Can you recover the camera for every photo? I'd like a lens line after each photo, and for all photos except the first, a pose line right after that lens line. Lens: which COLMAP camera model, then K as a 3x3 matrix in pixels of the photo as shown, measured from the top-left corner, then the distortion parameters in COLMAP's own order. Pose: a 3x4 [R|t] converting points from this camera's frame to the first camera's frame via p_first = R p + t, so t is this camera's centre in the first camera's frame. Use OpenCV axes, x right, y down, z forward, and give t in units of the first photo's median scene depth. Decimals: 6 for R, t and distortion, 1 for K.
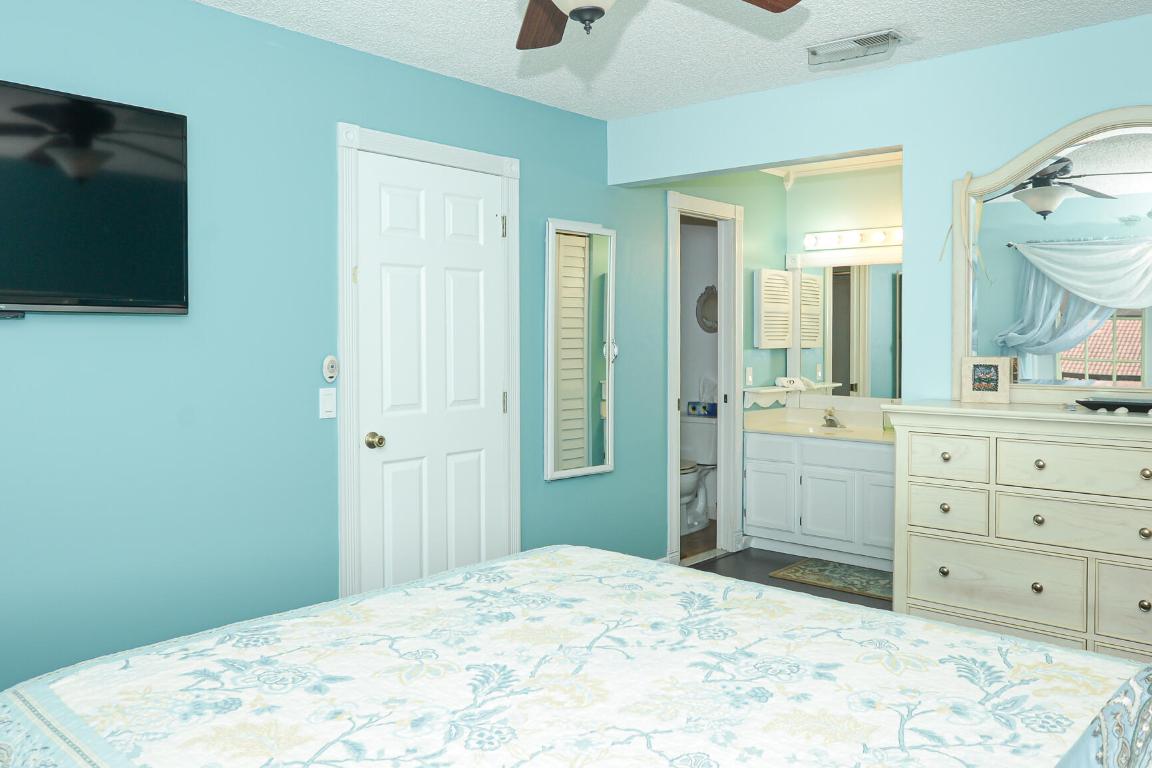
lens RADIAL K [[886.5, 0, 576.0], [0, 886.5, 384.0], [0, 0, 1]] dist [-0.057093, -0.000281]
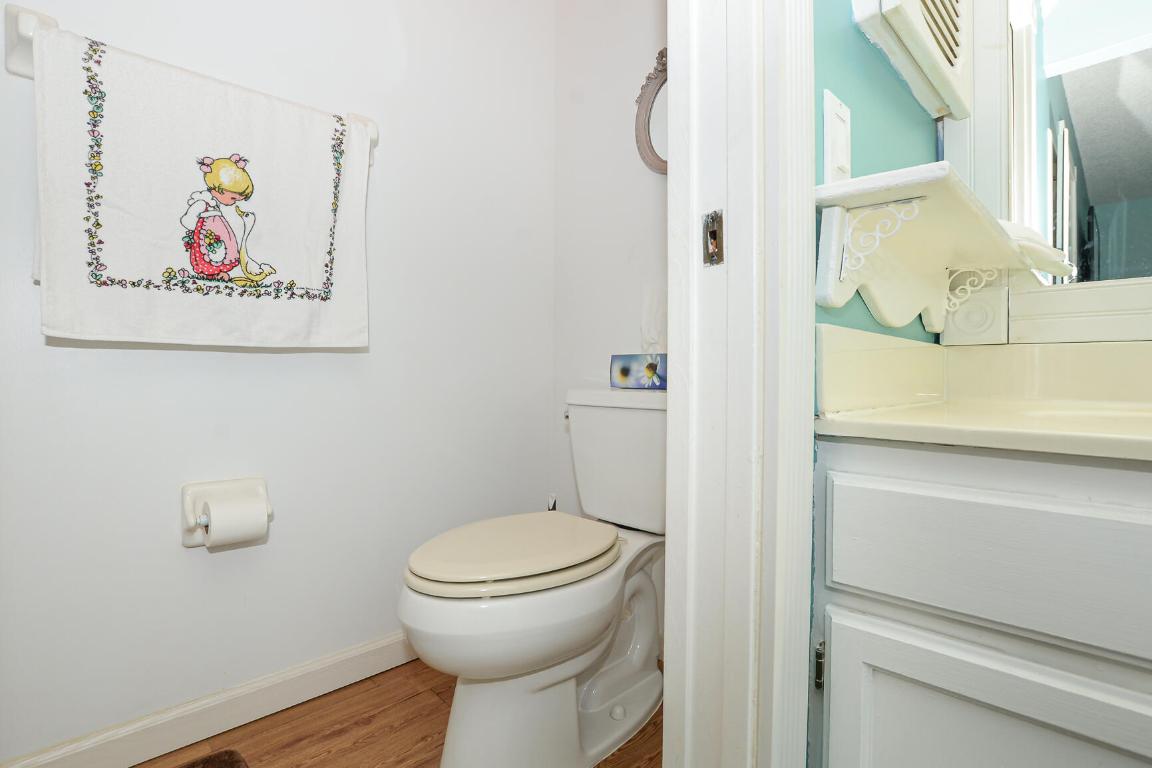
lens RADIAL K [[550.9, 0, 576.0], [0, 550.9, 384.0], [0, 0, 1]] dist [-0.029716, 0.000054]
pose [[0.997573, 0.009146, -0.069027, 0.142506], [-0.011577, 0.999323, -0.034908, 0.046074], [0.068661, 0.035623, 0.997004, 0.847943]]
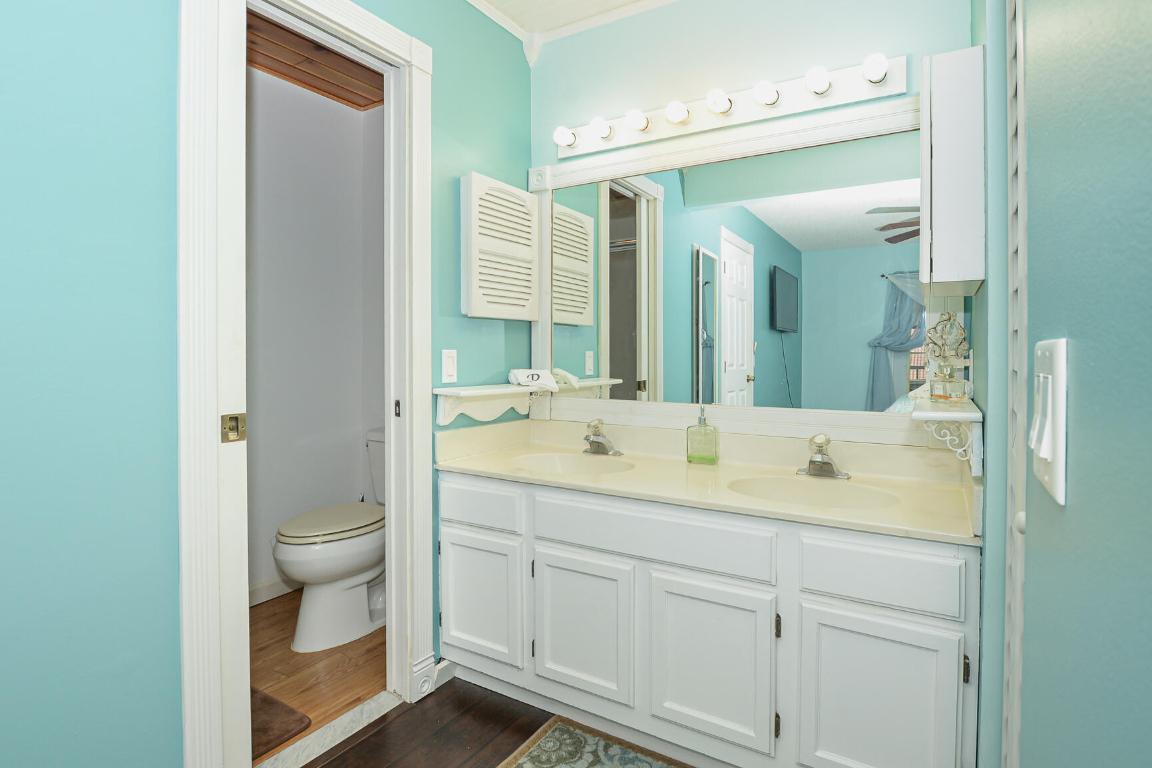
lens RADIAL K [[607.1, 0, 576.5], [0, 607.1, 364.0], [0, 0, 1]] dist [-0.000591, -0.000166]
pose [[0.984558, 0.002129, 0.175045, 0.199770], [0.003677, 0.999454, -0.032840, 0.002556], [-0.175019, 0.032977, 0.984013, 0.592799]]
